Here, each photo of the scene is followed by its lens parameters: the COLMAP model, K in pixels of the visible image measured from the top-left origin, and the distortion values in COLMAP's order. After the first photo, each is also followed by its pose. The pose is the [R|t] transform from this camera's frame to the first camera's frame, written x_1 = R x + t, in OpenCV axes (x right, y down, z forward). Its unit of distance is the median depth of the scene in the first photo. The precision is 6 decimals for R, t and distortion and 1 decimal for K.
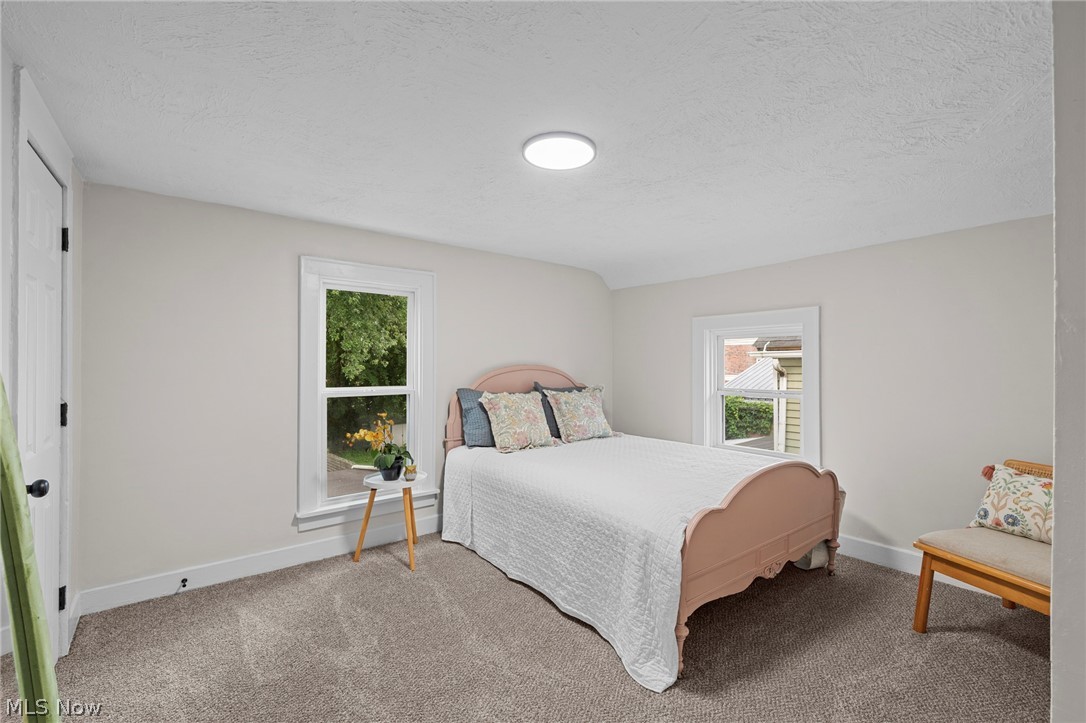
lens RADIAL K [[461.7, 0, 543.0], [0, 461.7, 361.5], [0, 0, 1]] dist [-0.000099, 0.000026]
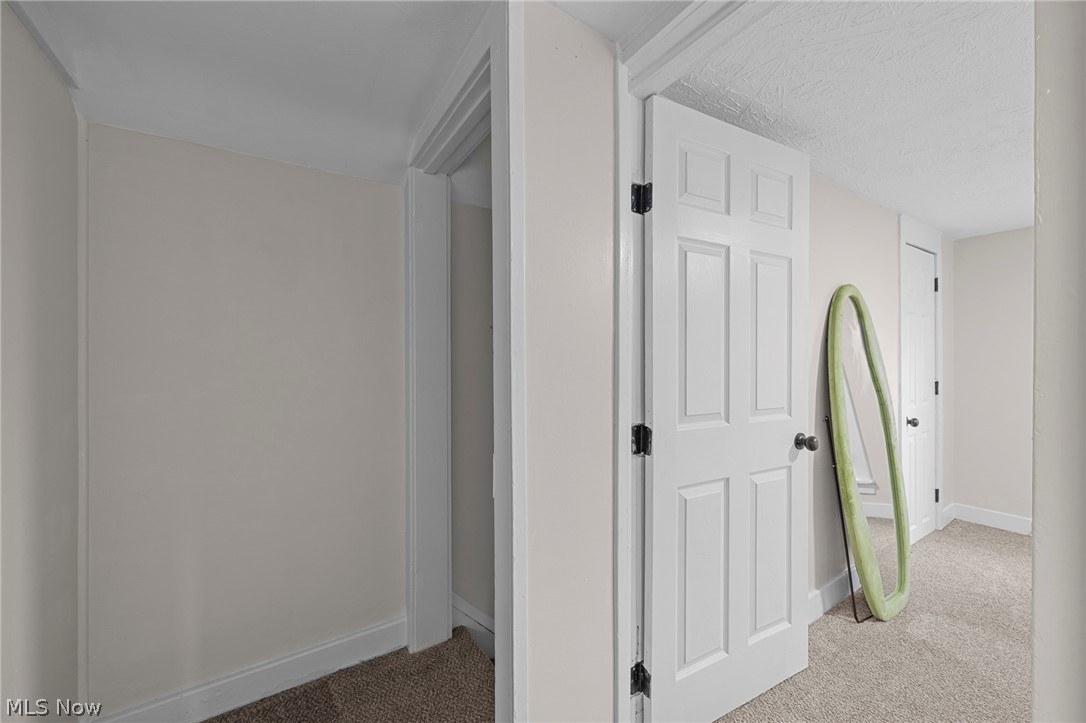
lens RADIAL K [[418.0, 0, 539.8], [0, 418.0, 357.6], [0, 0, 1]] dist [-0.001401, -0.000396]
pose [[-0.087269, -0.005863, -0.996168, 0.614689], [0.010113, 0.999926, -0.006771, -0.001518], [0.996133, -0.010665, -0.087203, -0.316976]]
